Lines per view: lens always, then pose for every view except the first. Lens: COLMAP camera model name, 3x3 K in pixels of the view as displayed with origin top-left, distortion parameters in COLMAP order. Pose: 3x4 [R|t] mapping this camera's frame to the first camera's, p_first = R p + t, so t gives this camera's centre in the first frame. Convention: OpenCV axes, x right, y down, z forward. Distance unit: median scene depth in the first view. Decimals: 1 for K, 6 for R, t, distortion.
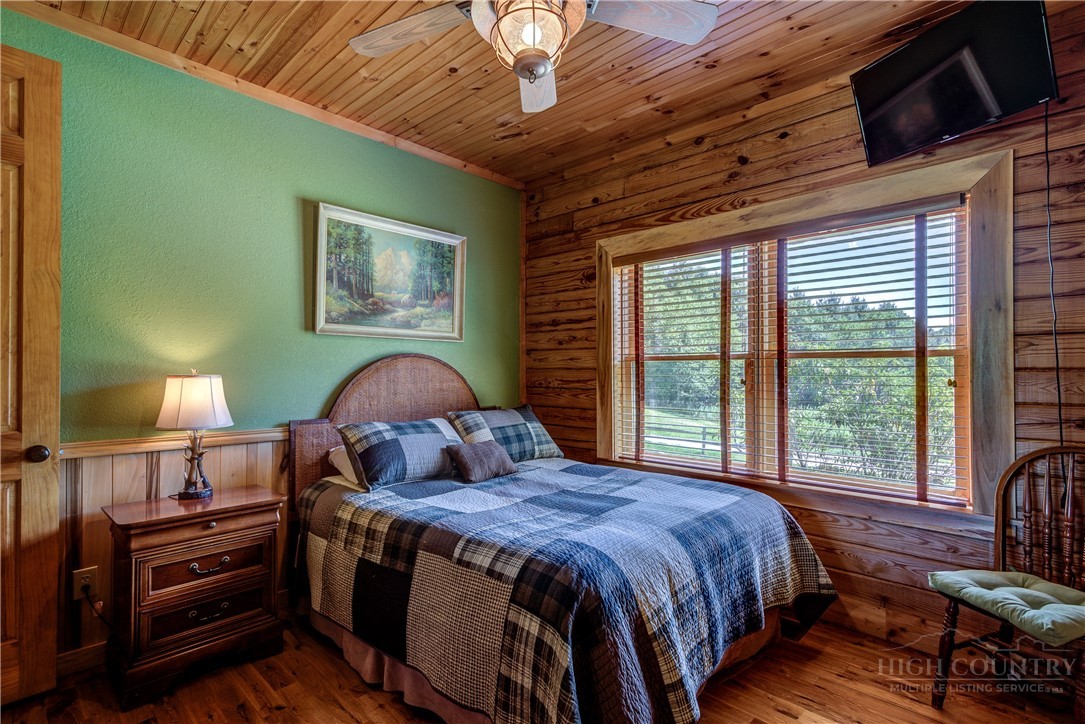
lens RADIAL K [[536.0, 0, 540.4], [0, 536.0, 359.9], [0, 0, 1]] dist [0.000186, 0.001425]
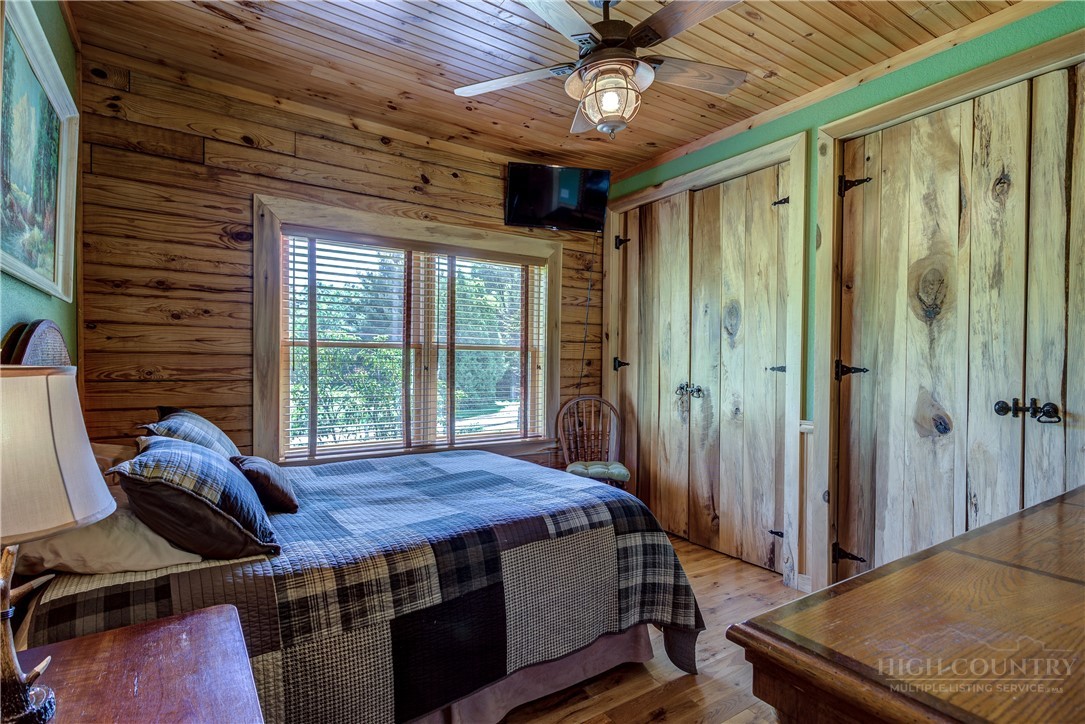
lens RADIAL K [[539.3, 0, 562.7], [0, 539.3, 364.5], [0, 0, 1]] dist [0.004134, 0.001227]
pose [[0.172243, -0.004904, 0.985042, -0.675311], [-0.030964, 0.999466, 0.010390, 0.010069], [-0.984568, -0.032290, 0.171999, 0.446684]]
